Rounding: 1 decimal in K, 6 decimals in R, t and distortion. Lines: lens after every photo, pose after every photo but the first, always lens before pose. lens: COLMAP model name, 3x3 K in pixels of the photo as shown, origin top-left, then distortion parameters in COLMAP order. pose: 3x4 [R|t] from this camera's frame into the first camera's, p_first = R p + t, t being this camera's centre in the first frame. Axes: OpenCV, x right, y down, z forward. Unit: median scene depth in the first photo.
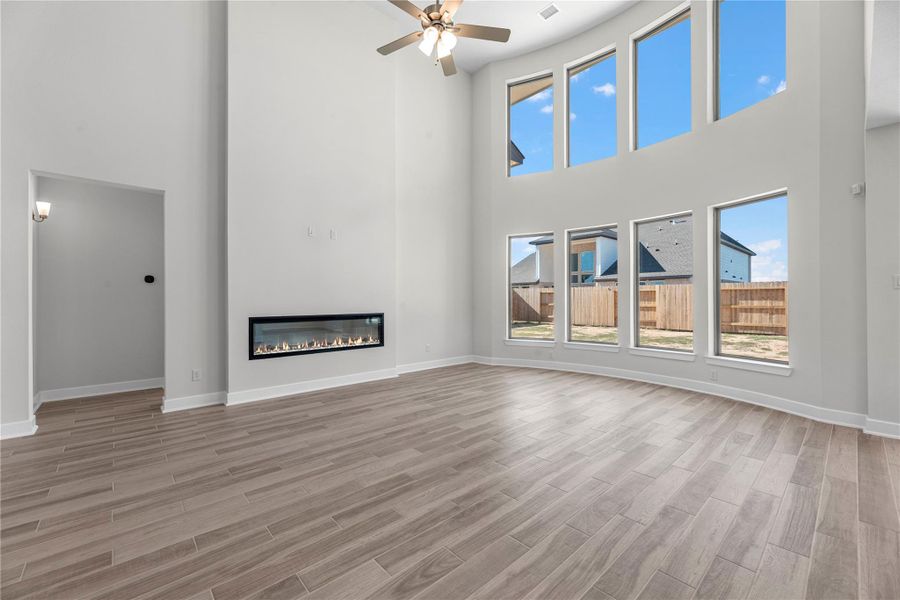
lens RADIAL K [[369.8, 0, 450.1], [0, 369.8, 298.0], [0, 0, 1]] dist [-0.001045, -0.000413]
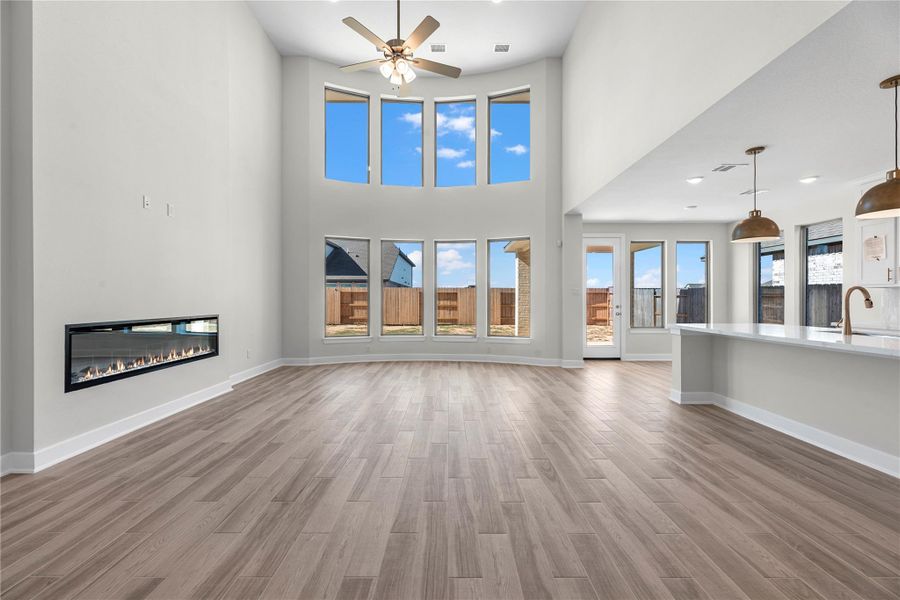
lens RADIAL K [[369.8, 0, 454.1], [0, 369.8, 301.1], [0, 0, 1]] dist [-0.001045, -0.000413]
pose [[0.669821, 0.002298, 0.742519, -0.519809], [-0.008873, 0.999949, 0.004910, 0.001626], [-0.742469, -0.009878, 0.669807, 0.076668]]
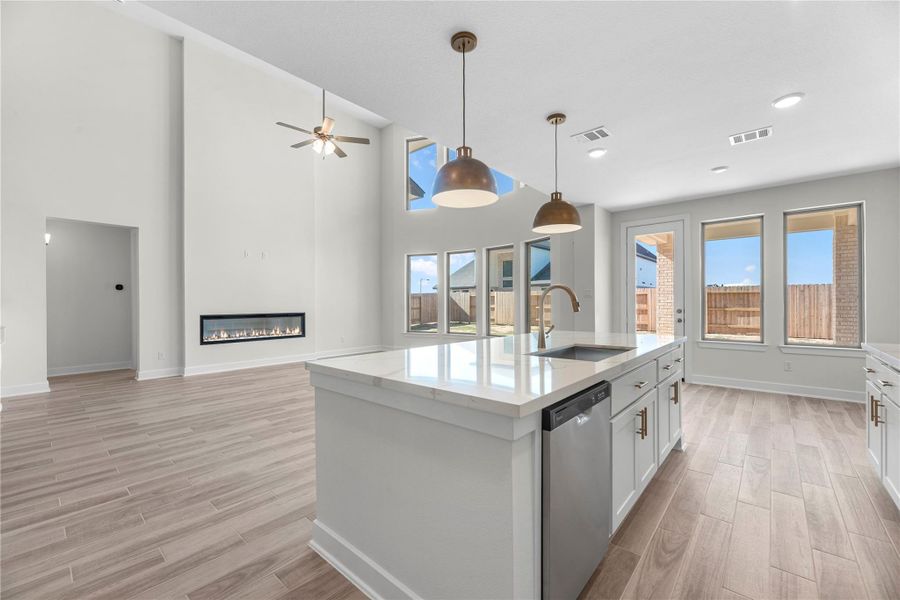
lens RADIAL K [[369.8, 0, 450.2], [0, 369.8, 304.8], [0, 0, 1]] dist [-0.001045, -0.000413]
pose [[0.993616, 0.001572, 0.112806, 0.231432], [-0.002908, 0.999928, 0.011681, -0.005347], [-0.112780, -0.011934, 0.993548, -0.478111]]
